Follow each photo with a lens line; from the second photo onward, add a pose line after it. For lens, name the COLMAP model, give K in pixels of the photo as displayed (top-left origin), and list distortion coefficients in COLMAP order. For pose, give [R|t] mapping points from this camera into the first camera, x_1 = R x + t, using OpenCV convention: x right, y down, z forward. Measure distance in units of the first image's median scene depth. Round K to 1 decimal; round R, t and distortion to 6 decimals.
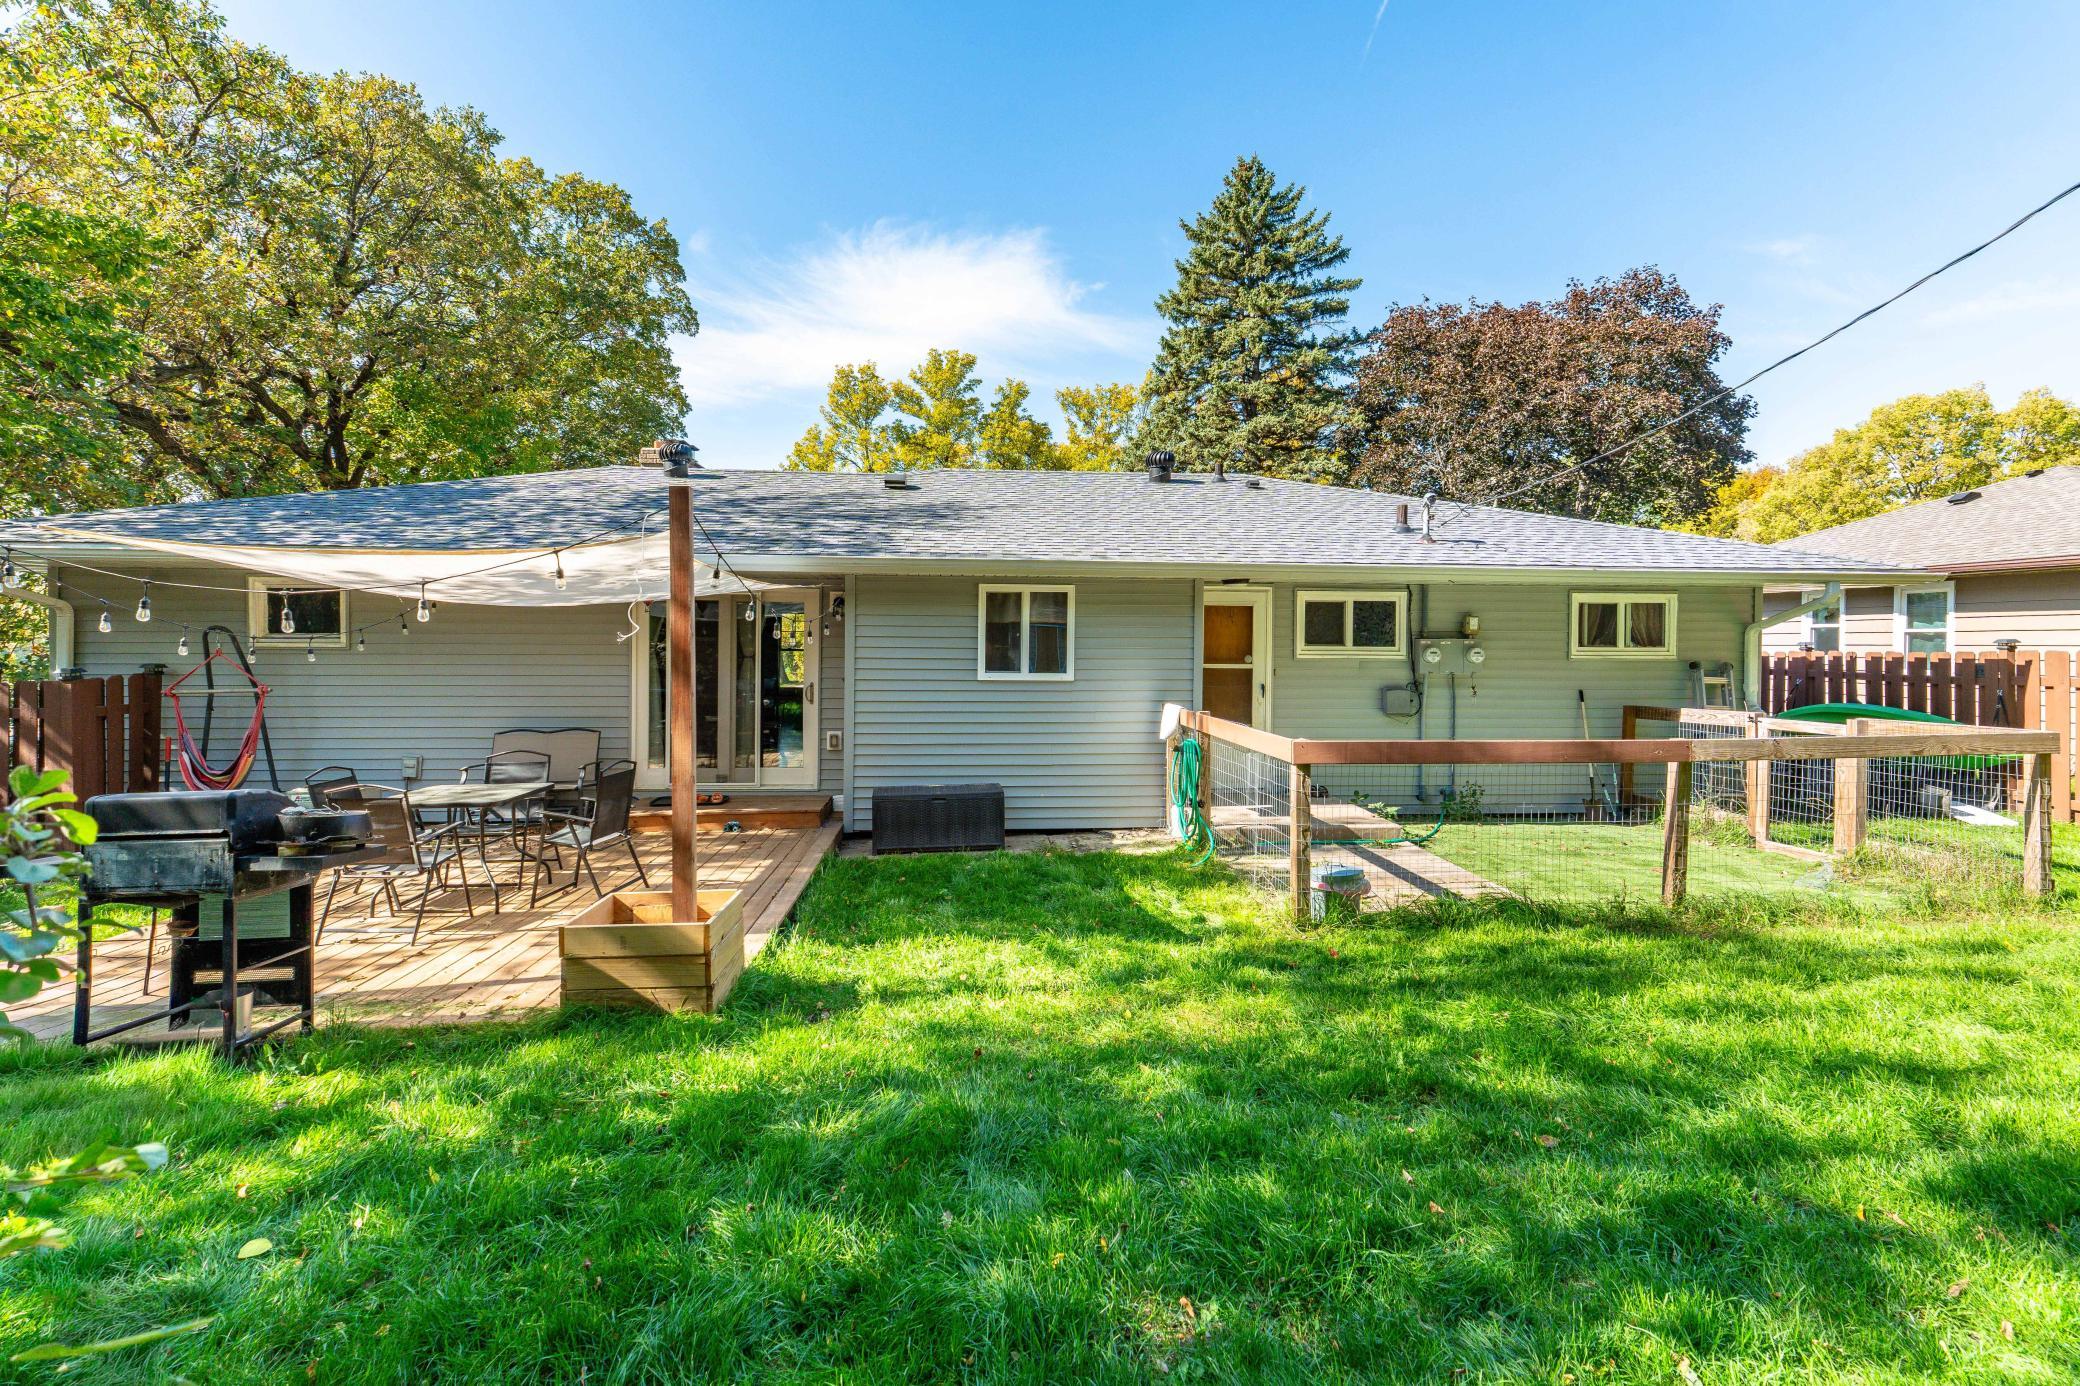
lens RADIAL K [[964.8, 0, 1021.2], [0, 964.8, 682.7], [0, 0, 1]] dist [-0.000789, -0.000041]
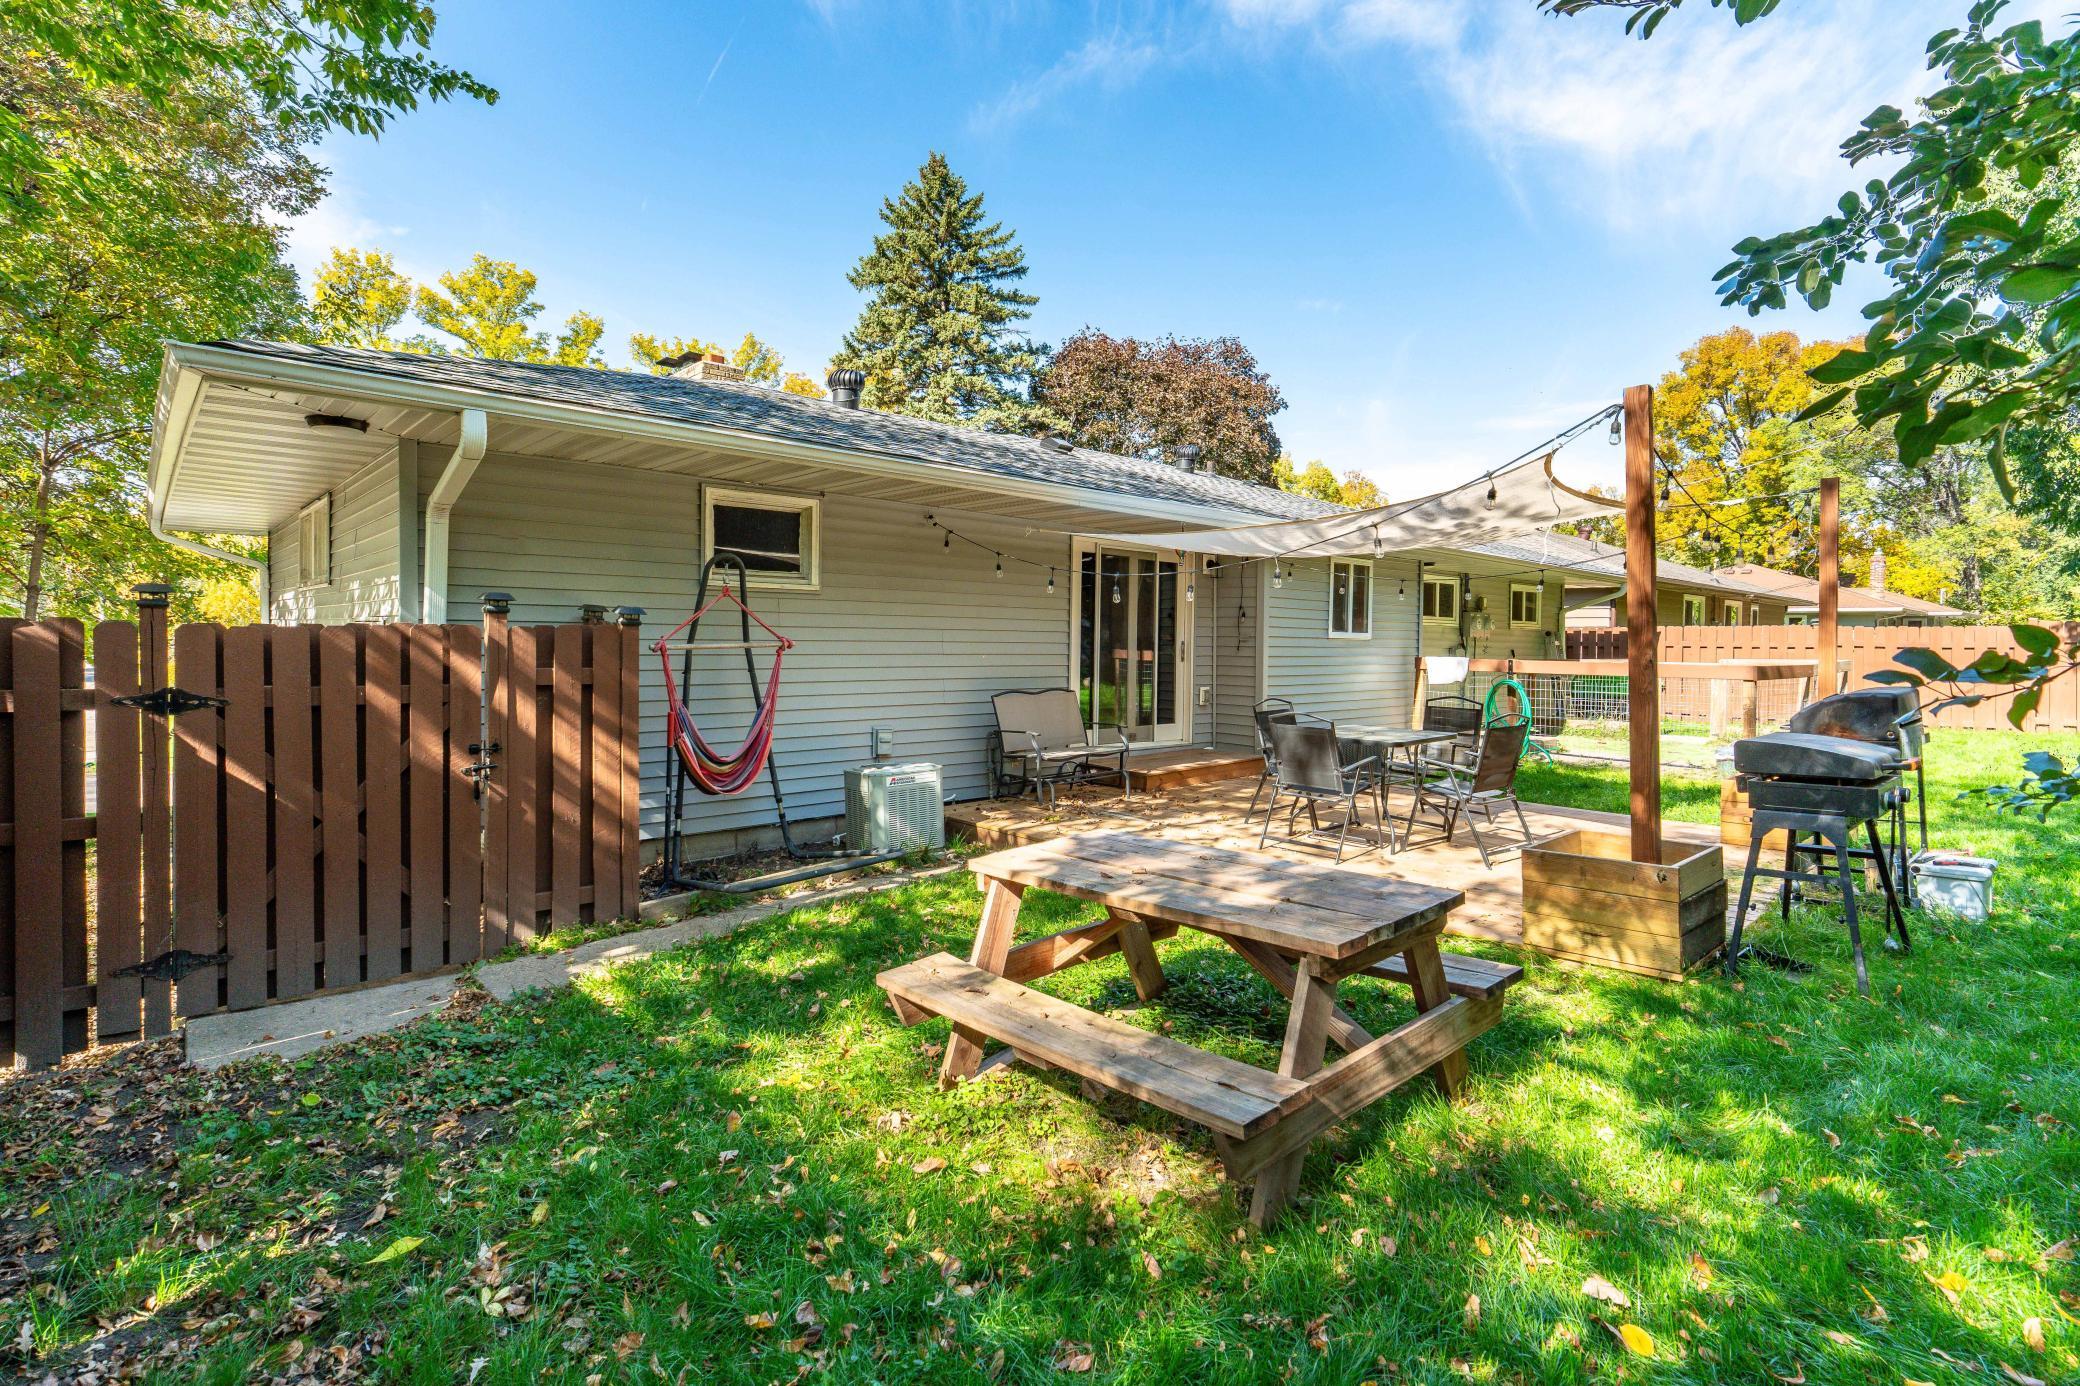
lens RADIAL K [[993.4, 0, 1042.2], [0, 993.4, 651.3], [0, 0, 1]] dist [0.001134, 0.000244]
pose [[0.798230, -0.002593, 0.602348, -0.367250], [0.014103, 0.999797, -0.014384, 0.009014], [-0.602188, 0.019977, 0.798104, 0.092698]]
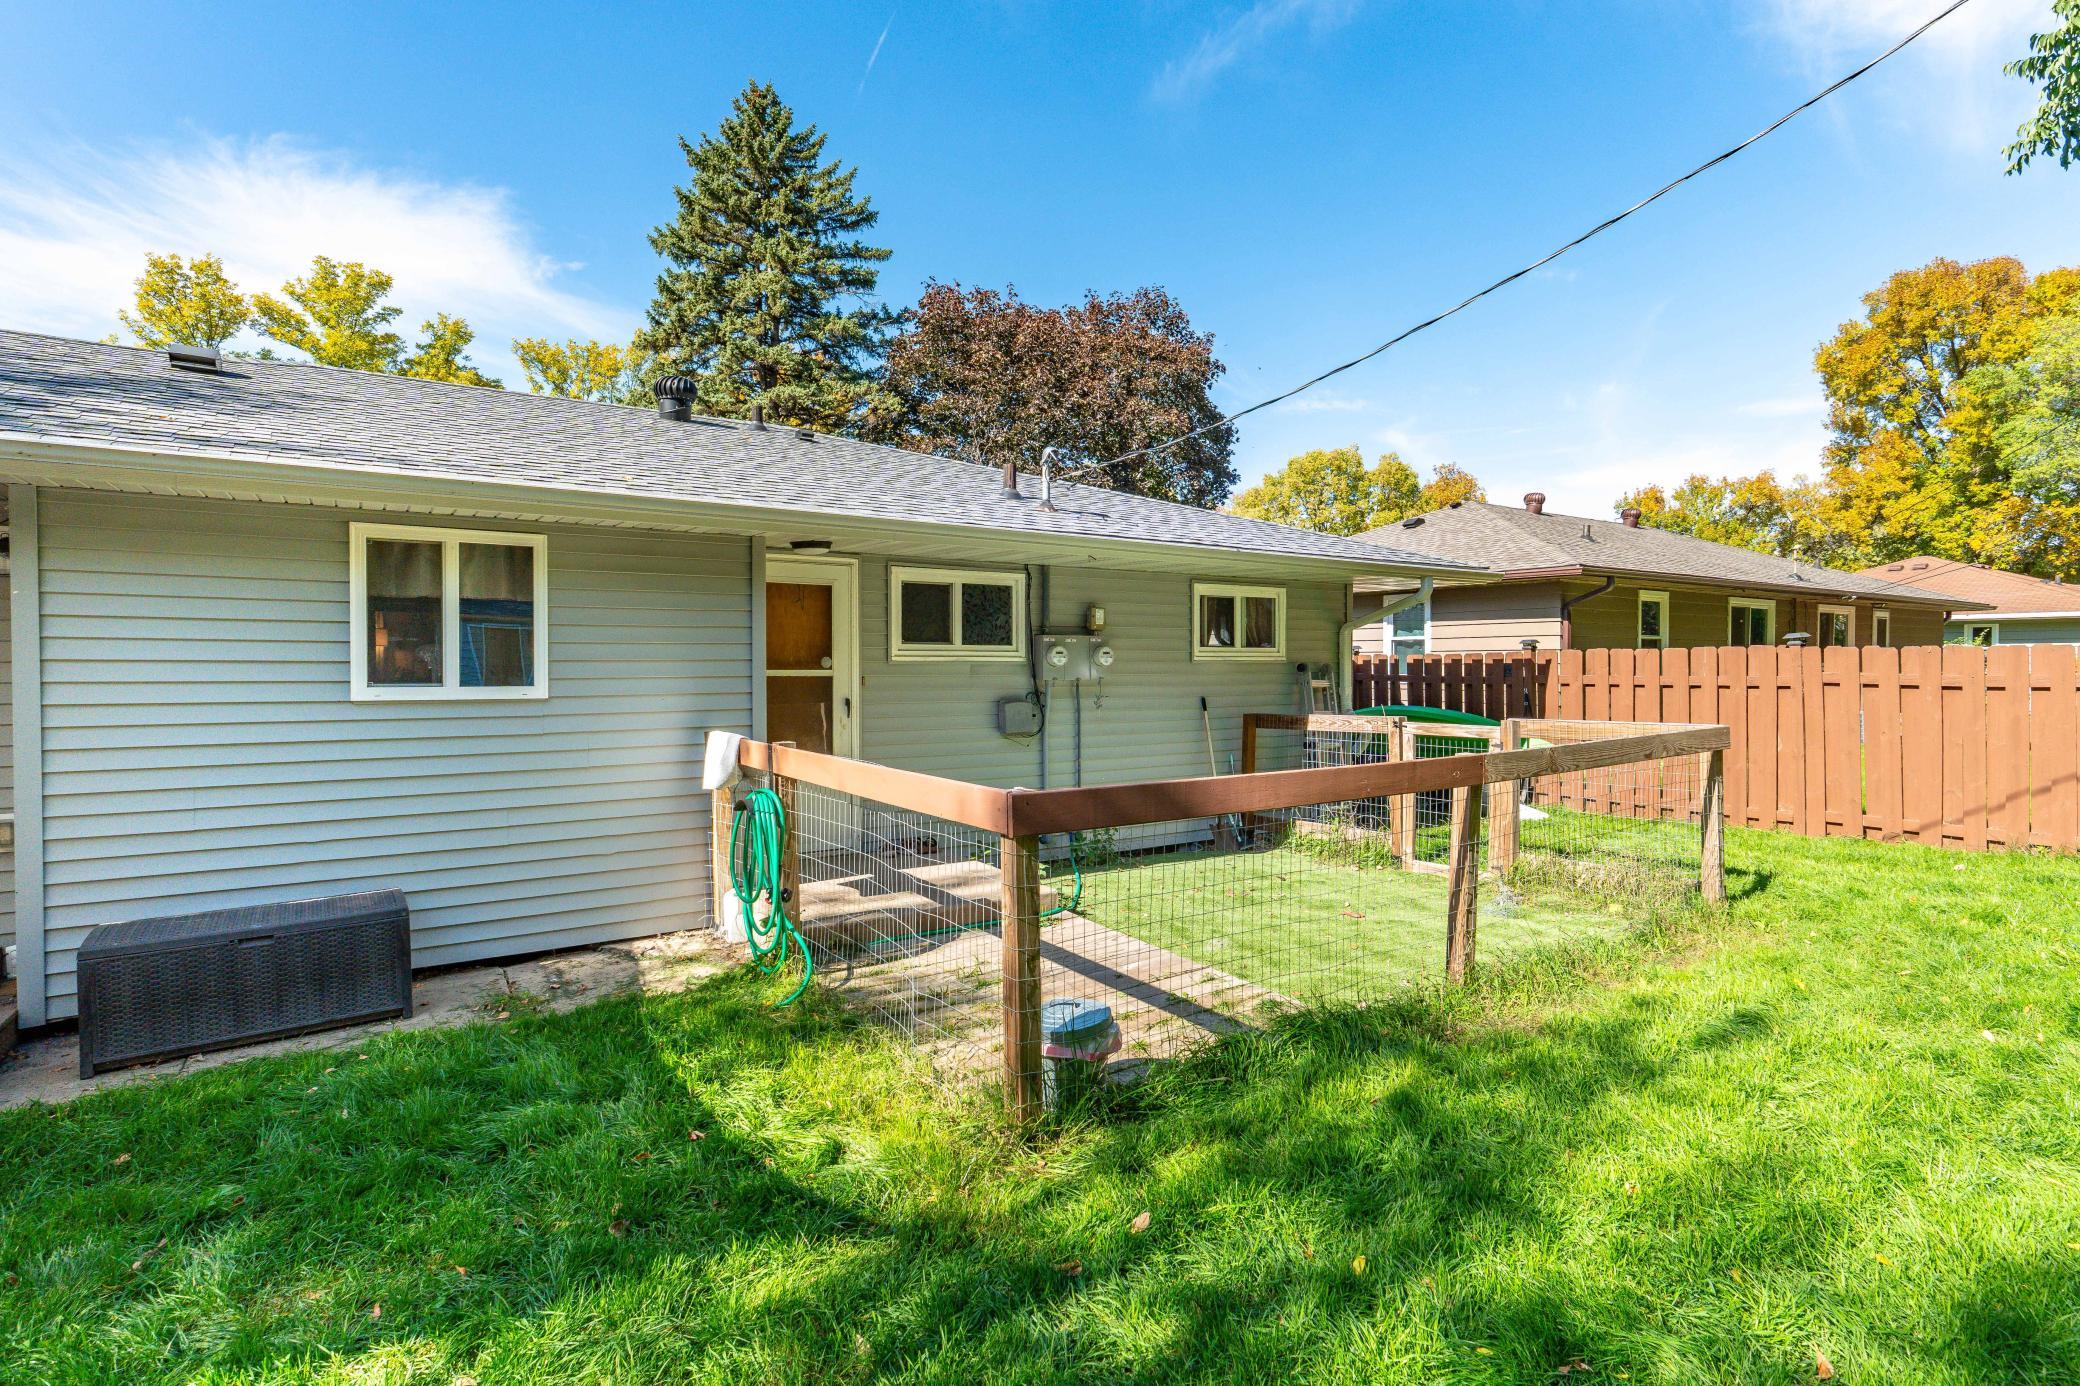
lens RADIAL K [[1029.9, 0, 1033.7], [0, 1029.9, 676.8], [0, 0, 1]] dist [0.003853, 0.000889]
pose [[0.878095, -0.012685, 0.478318, 0.005293], [0.025769, 0.999452, -0.020800, 0.002010], [-0.477792, 0.030590, 0.877940, 0.114358]]
